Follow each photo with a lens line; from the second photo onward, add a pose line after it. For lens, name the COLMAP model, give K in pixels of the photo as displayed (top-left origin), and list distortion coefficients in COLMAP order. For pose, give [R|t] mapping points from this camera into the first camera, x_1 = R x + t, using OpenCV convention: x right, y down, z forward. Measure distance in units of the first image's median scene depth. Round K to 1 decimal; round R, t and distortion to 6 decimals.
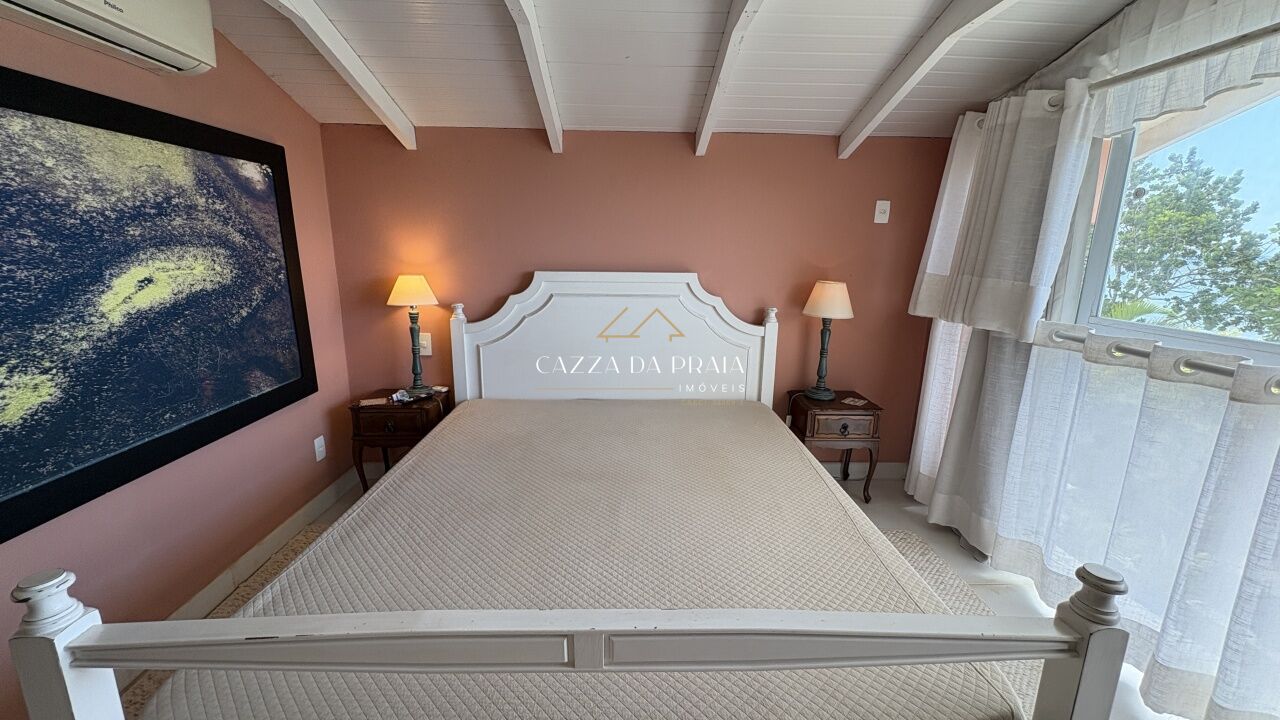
lens RADIAL K [[513.0, 0, 640.0], [0, 513.0, 360.0], [0, 0, 1]] dist [0.000417, -0.000379]
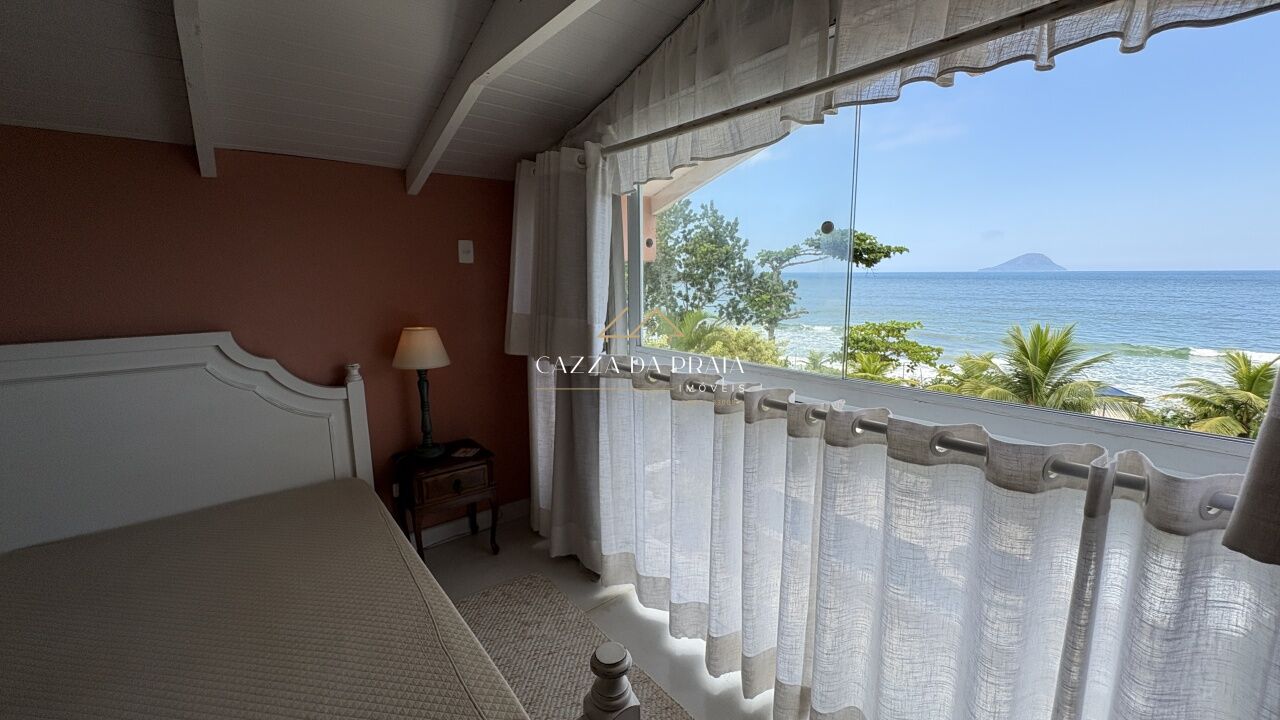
lens RADIAL K [[509.1, 0, 643.8], [0, 509.1, 361.5], [0, 0, 1]] dist [-0.000097, 0.000118]
pose [[0.794418, -0.125208, 0.594326, 0.141348], [0.150855, 0.988534, 0.006613, -0.039184], [-0.588339, 0.084404, 0.804197, 0.046157]]
